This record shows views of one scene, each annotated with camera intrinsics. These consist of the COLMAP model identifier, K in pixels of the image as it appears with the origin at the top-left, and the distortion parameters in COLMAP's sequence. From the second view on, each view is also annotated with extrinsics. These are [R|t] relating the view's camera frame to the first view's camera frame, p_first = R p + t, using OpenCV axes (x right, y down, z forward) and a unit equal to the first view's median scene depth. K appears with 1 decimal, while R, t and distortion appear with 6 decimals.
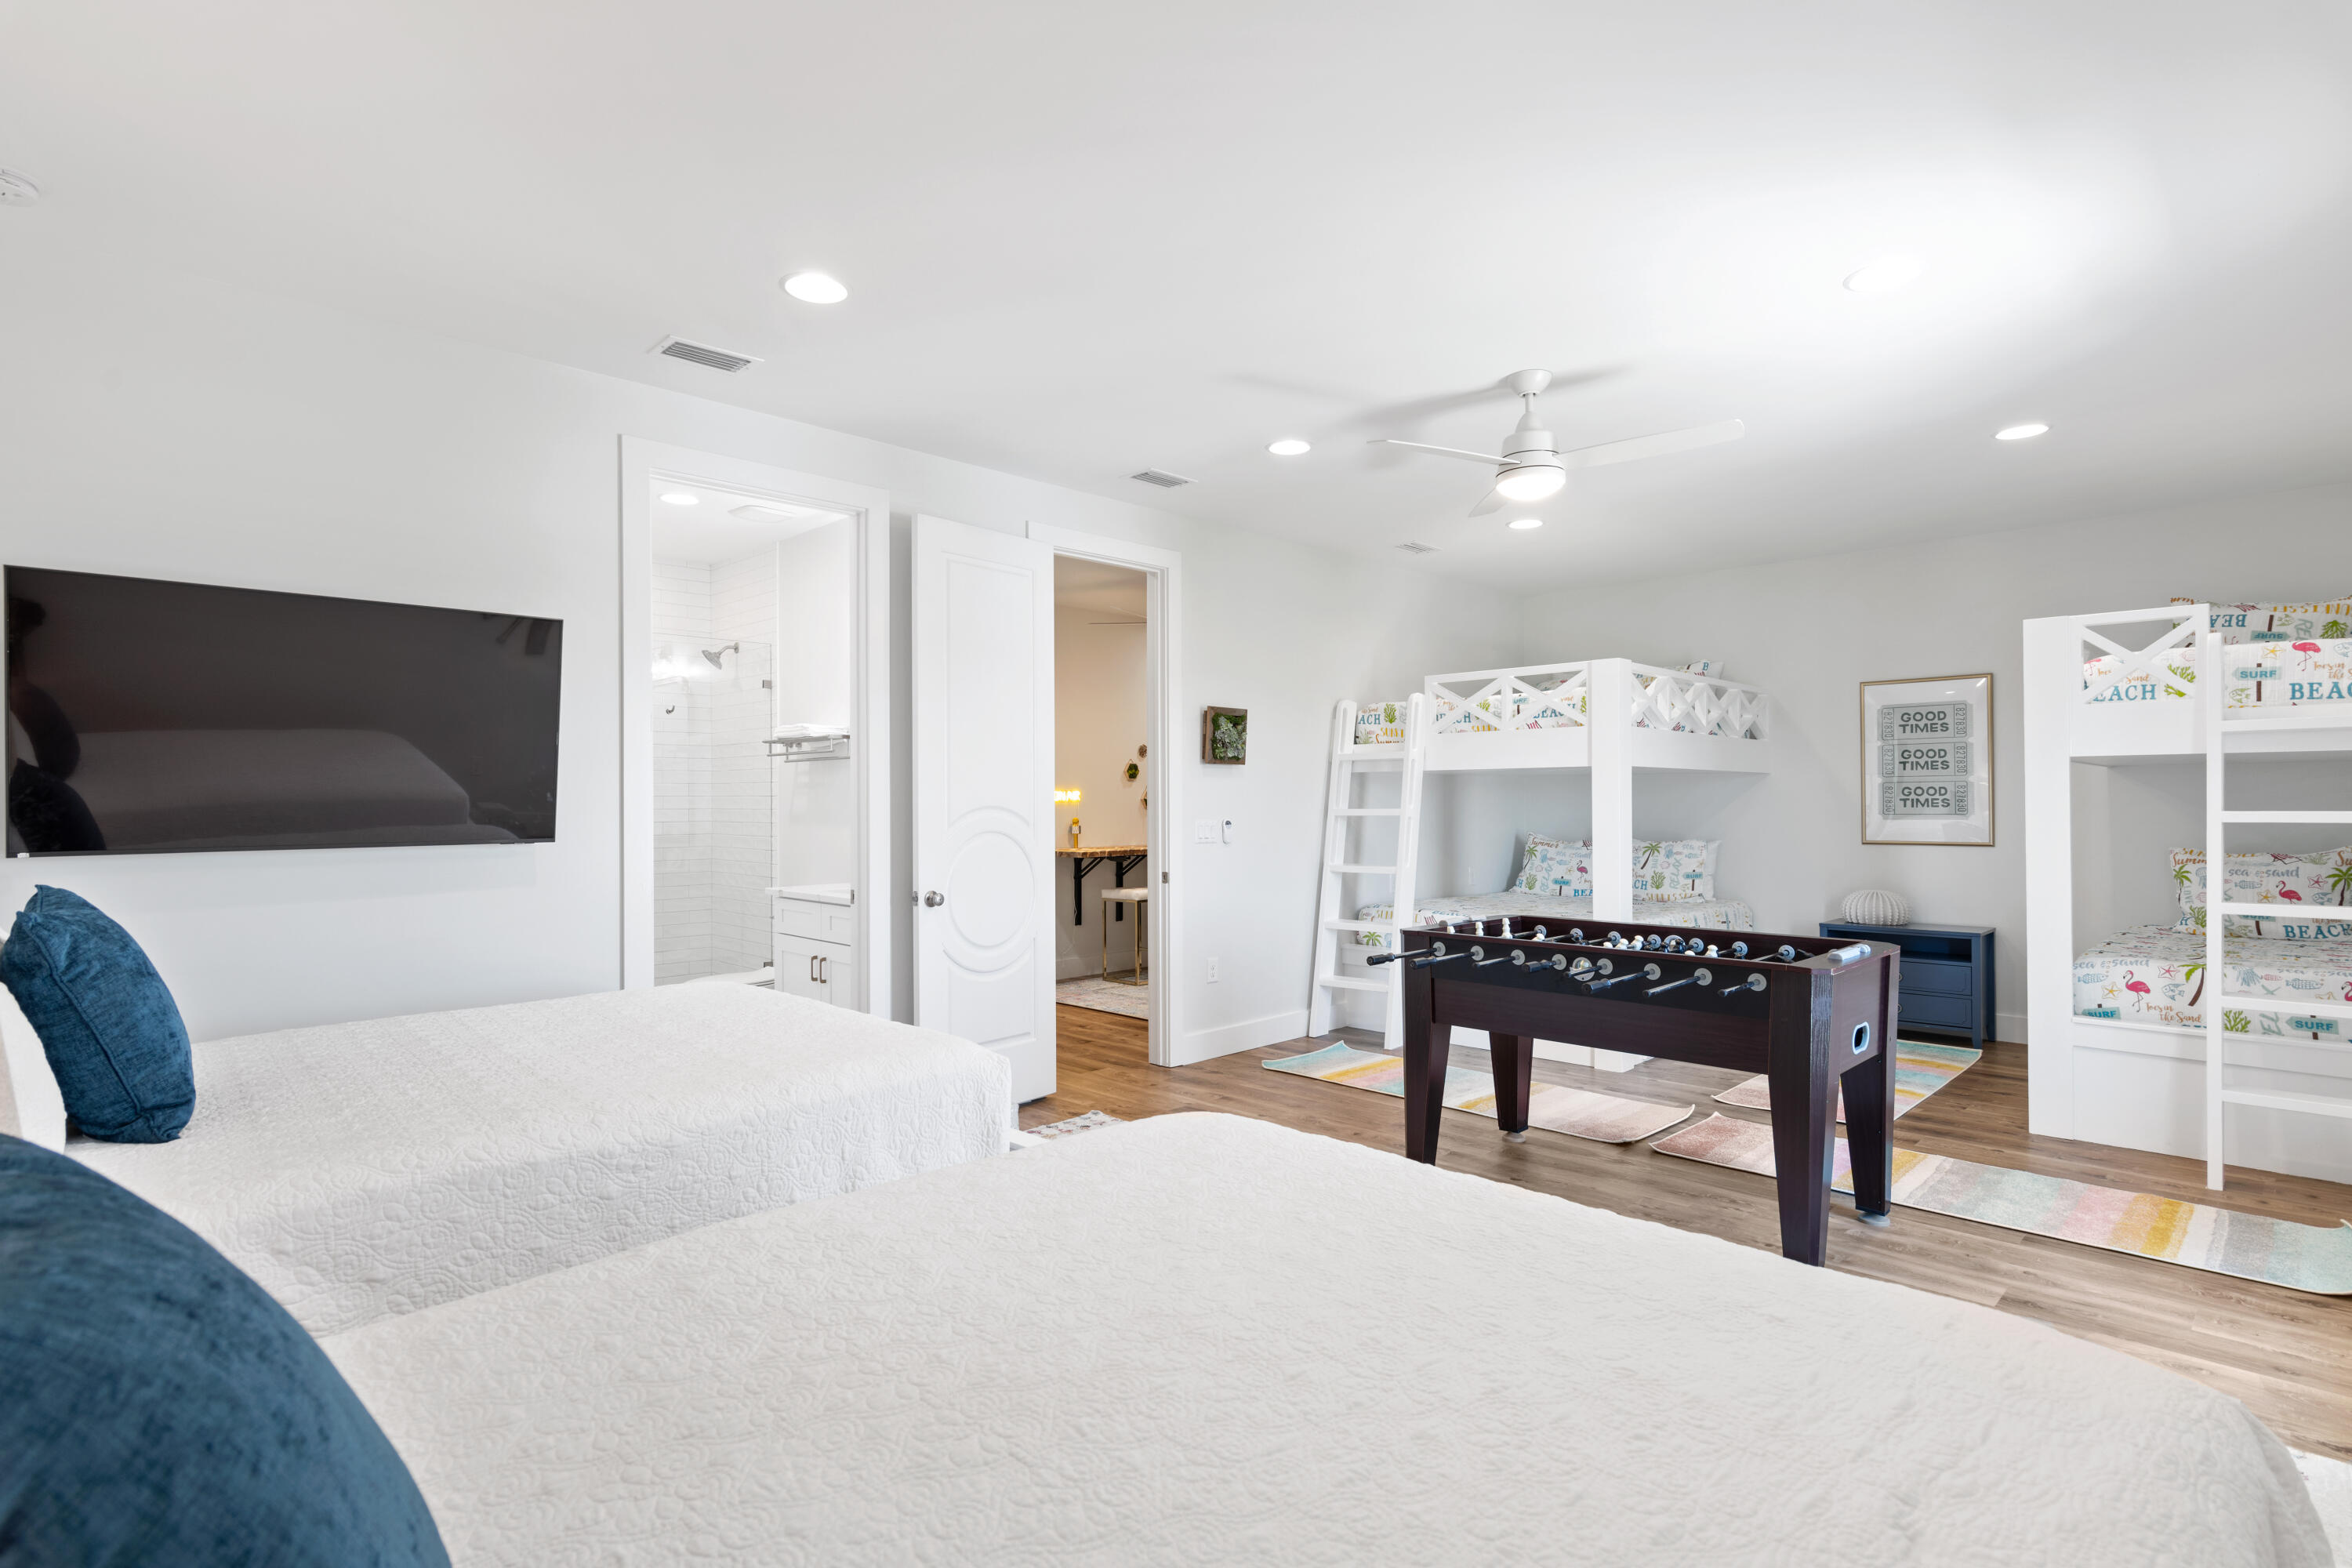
lens RADIAL K [[1152.5, 0, 1173.9], [0, 1152.5, 791.5], [0, 0, 1]] dist [0.004808, 0.001628]
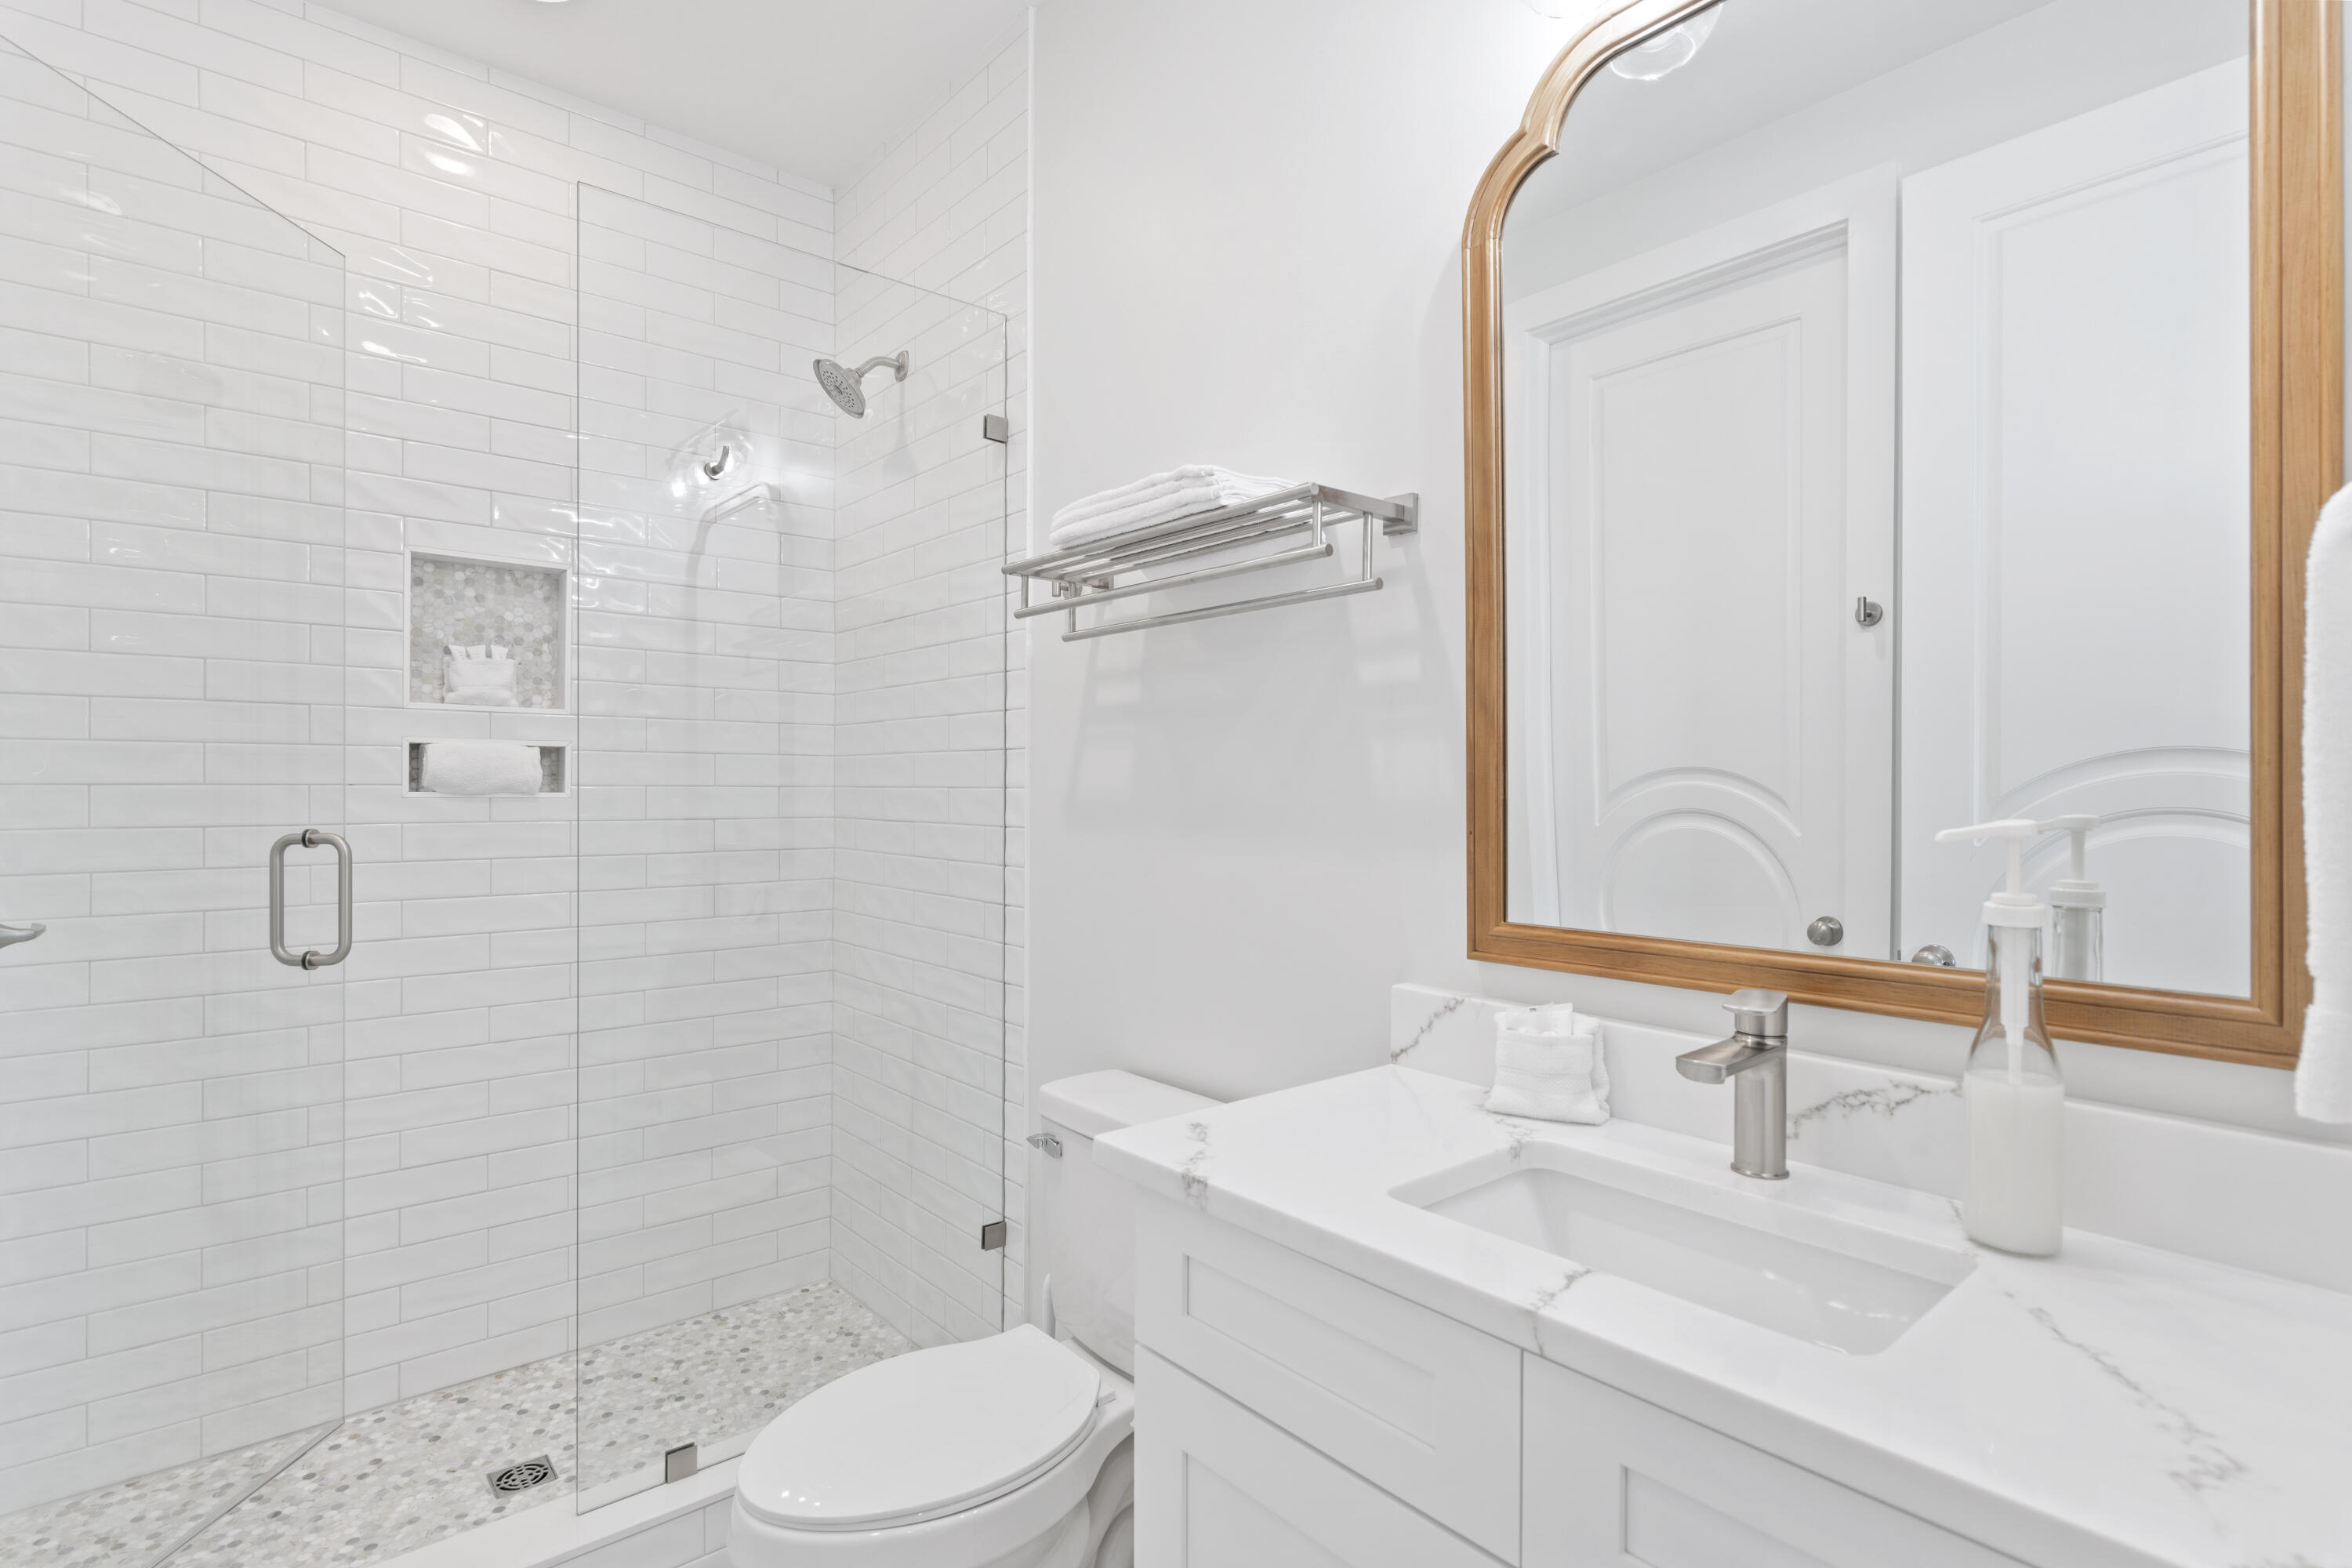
lens RADIAL K [[1152.5, 0, 1184.6], [0, 1152.5, 785.0], [0, 0, 1]] dist [0.004808, 0.001628]
pose [[0.997182, 0.008055, -0.074589, -0.263802], [-0.008049, 0.999968, 0.000382, 0.014352], [0.074590, 0.000220, 0.997214, 0.644373]]
